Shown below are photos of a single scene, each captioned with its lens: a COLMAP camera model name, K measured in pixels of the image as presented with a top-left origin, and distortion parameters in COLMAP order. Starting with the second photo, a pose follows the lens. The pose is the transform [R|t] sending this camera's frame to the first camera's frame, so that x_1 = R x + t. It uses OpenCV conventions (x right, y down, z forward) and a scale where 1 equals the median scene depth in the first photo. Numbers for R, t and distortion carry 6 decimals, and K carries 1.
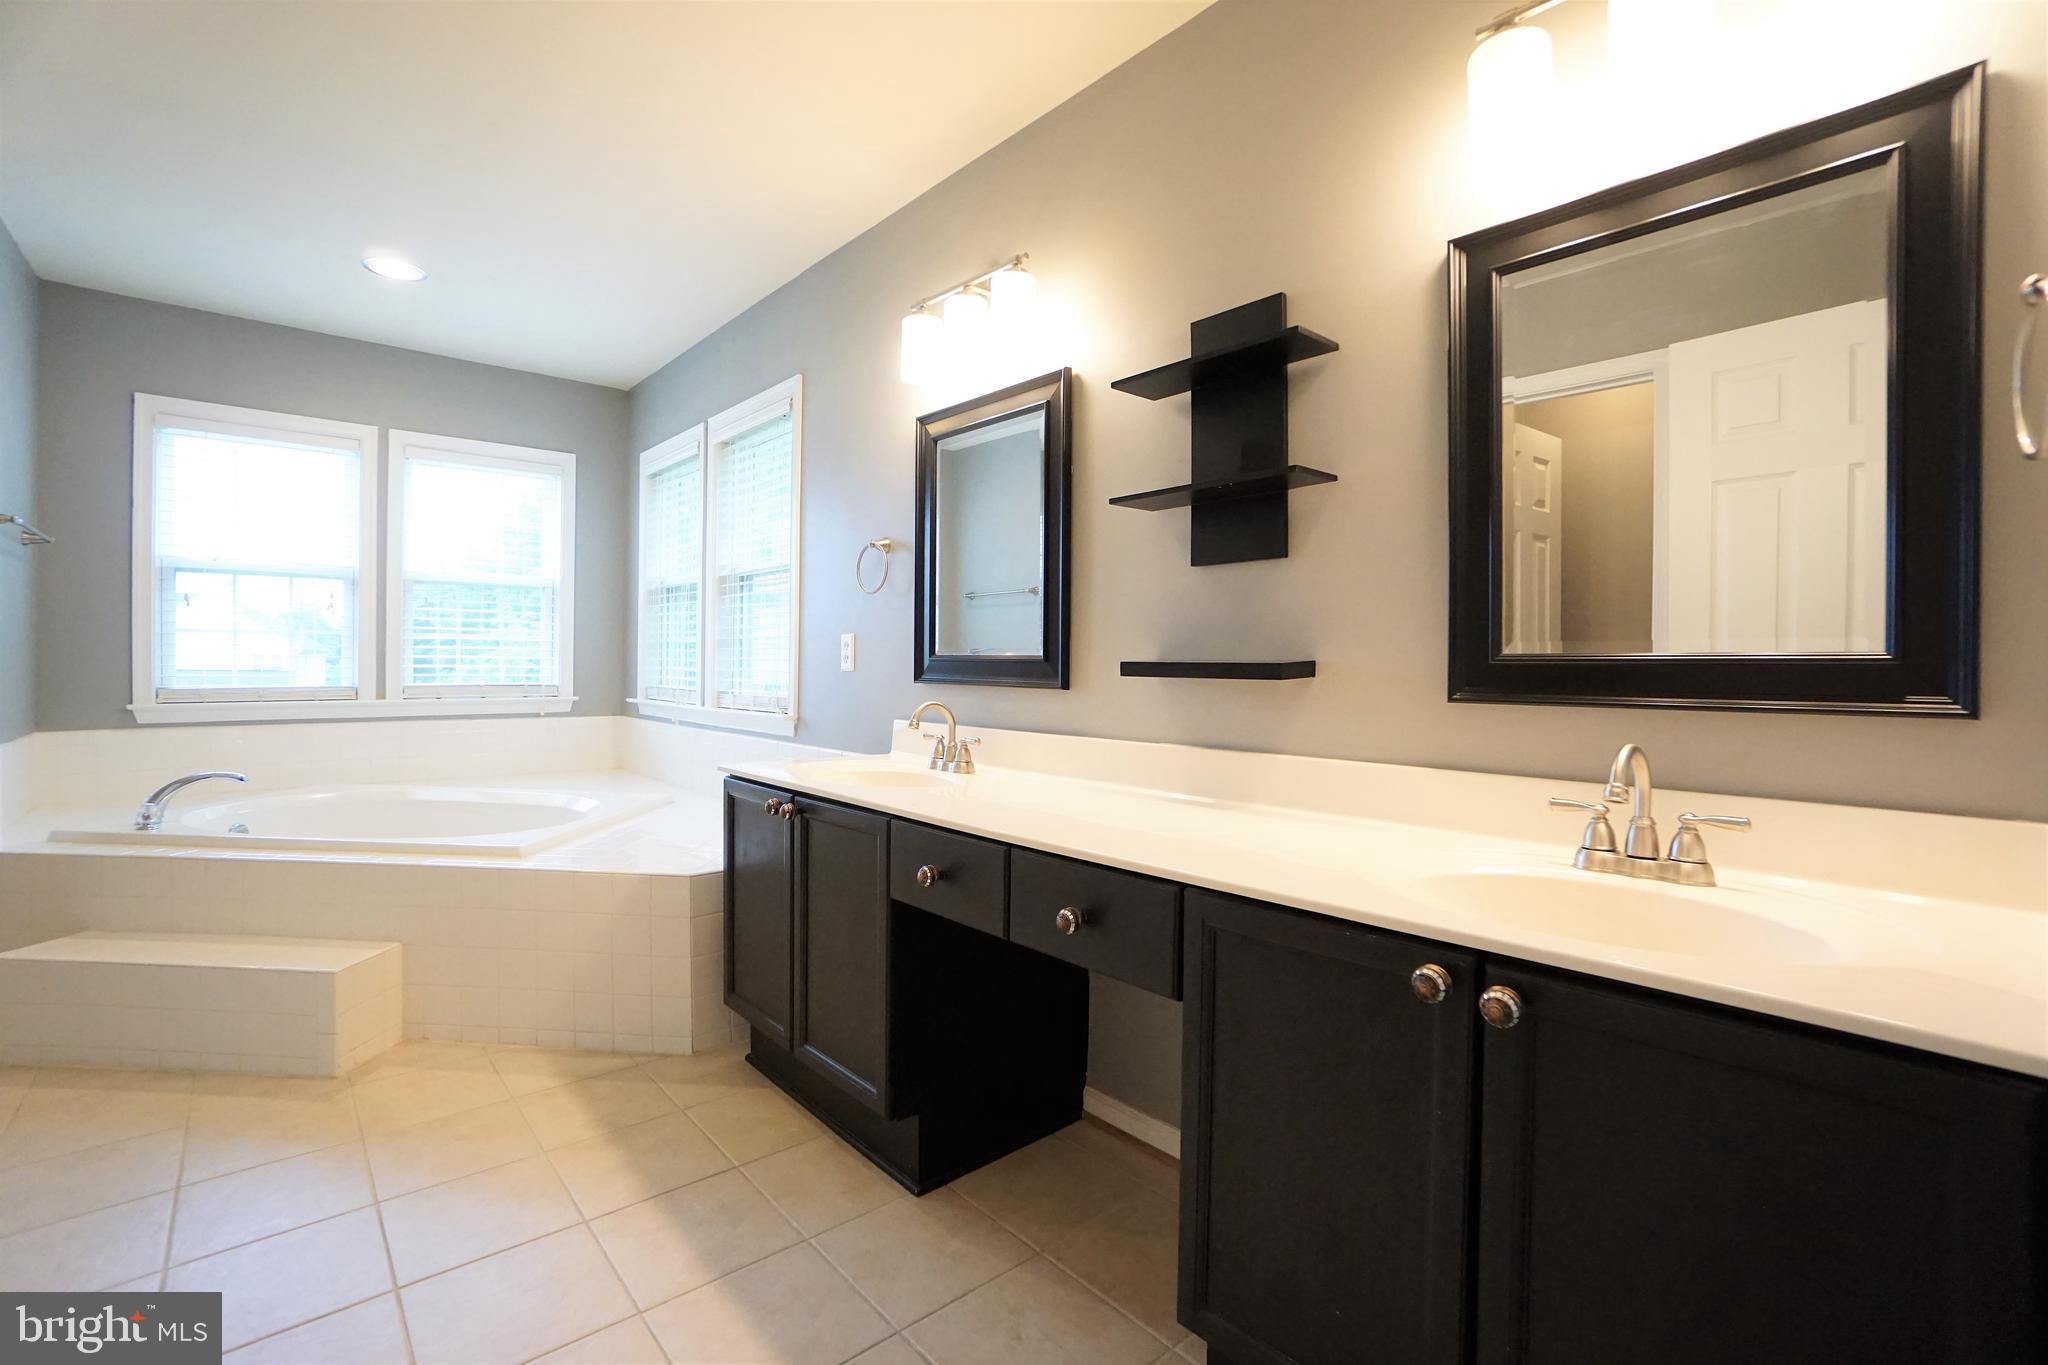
lens RADIAL K [[904.1, 0, 995.3], [0, 904.1, 671.6], [0, 0, 1]] dist [-0.059076, 0.019686]
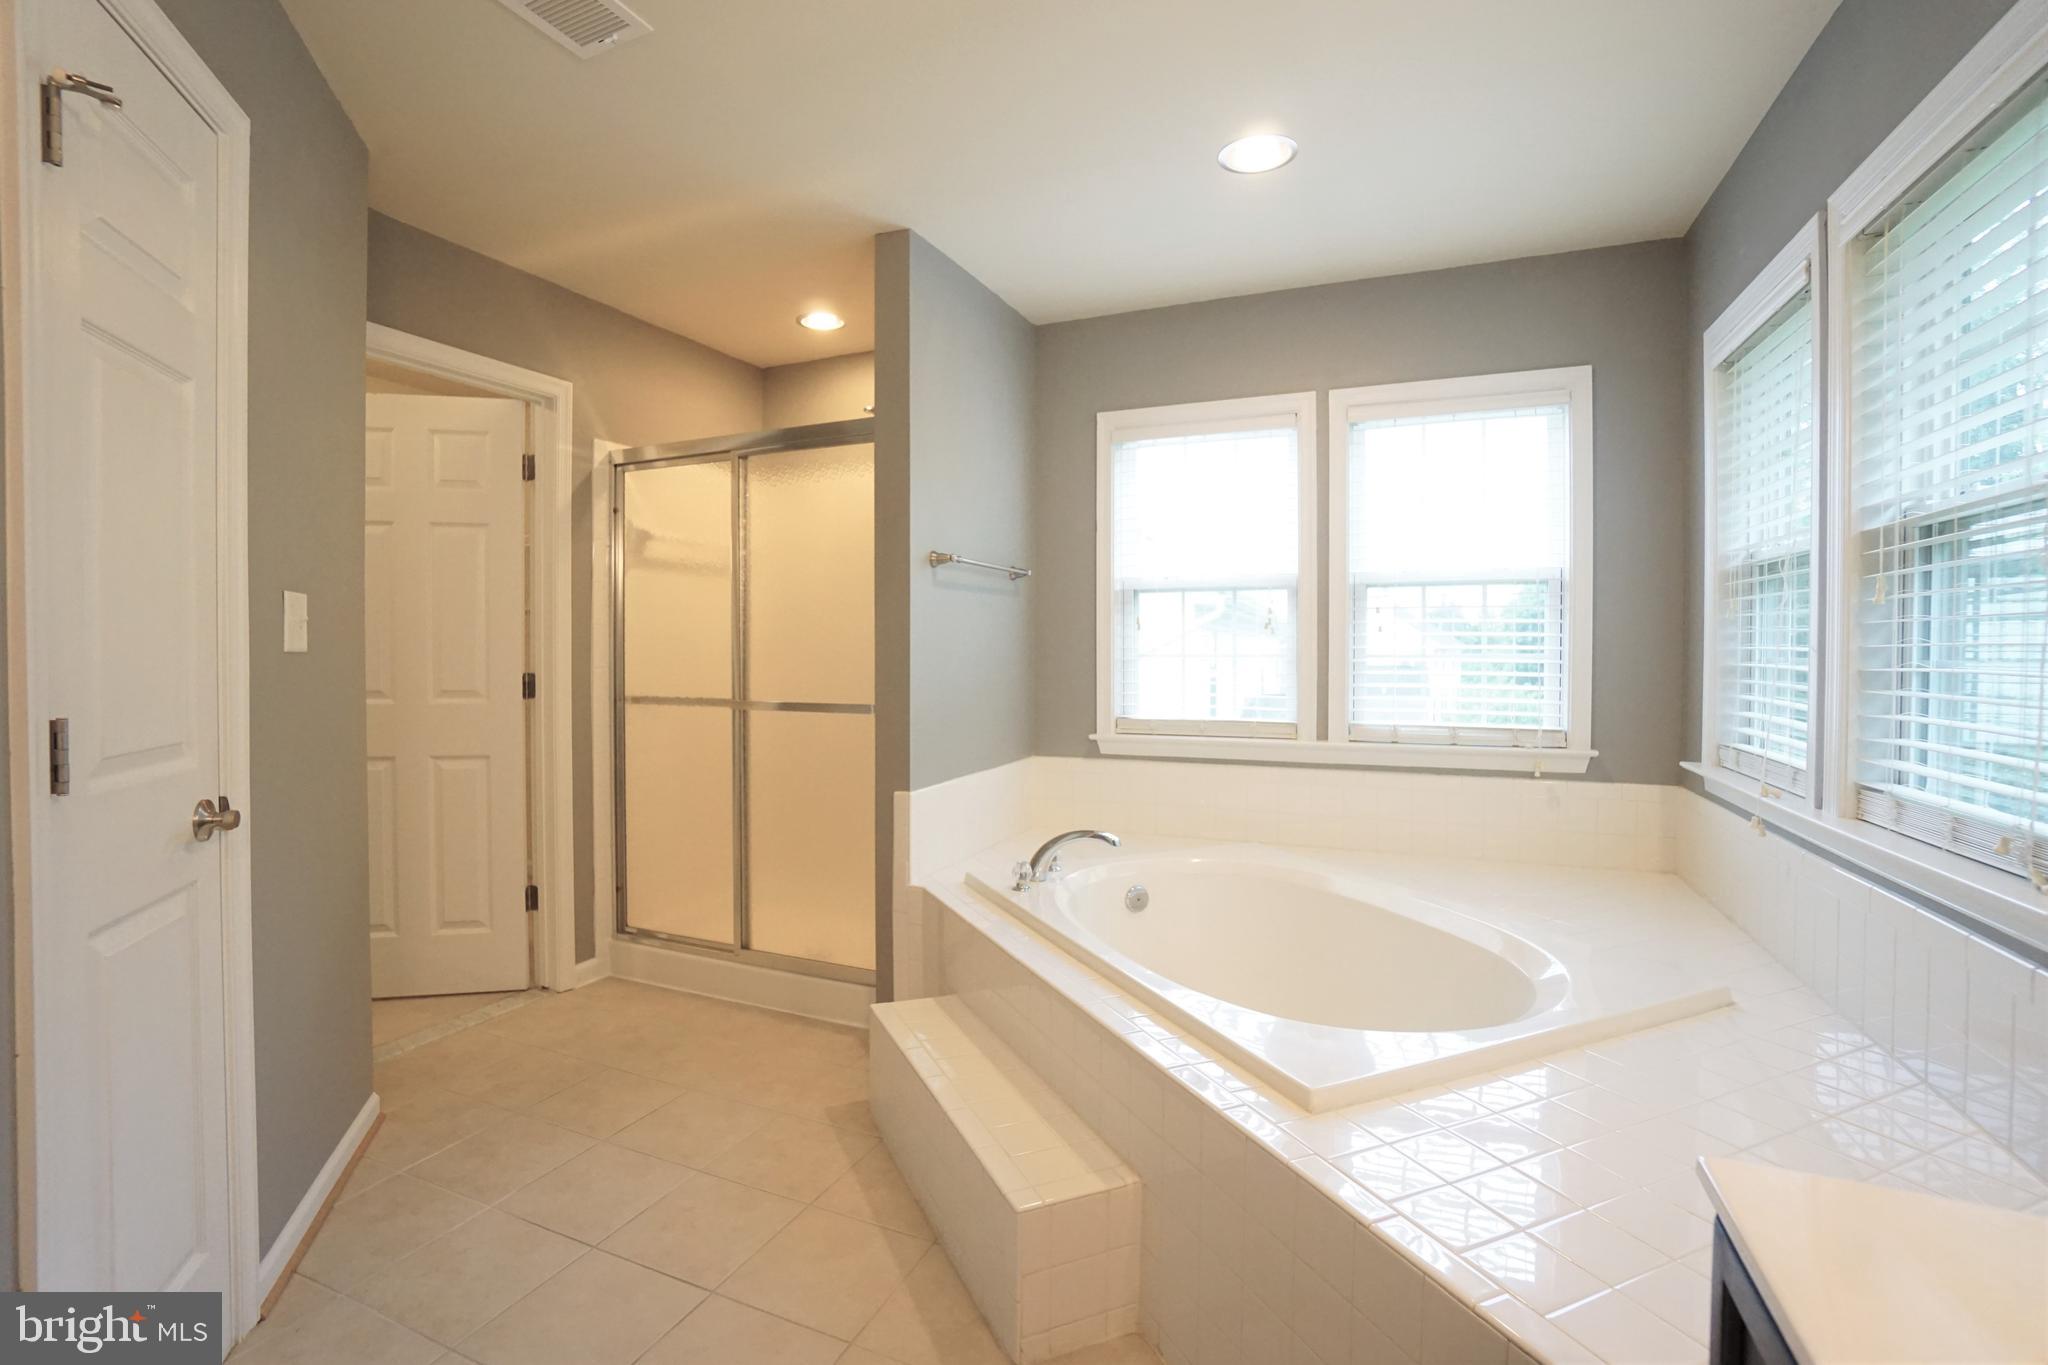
lens RADIAL K [[936.9, 0, 1011.2], [0, 936.9, 662.9], [0, 0, 1]] dist [-0.062875, 0.022559]
pose [[0.440327, 0.002480, -0.897834, -0.083494], [-0.003056, 0.999995, 0.001264, -0.037636], [0.897832, 0.002187, 0.440333, 0.398405]]
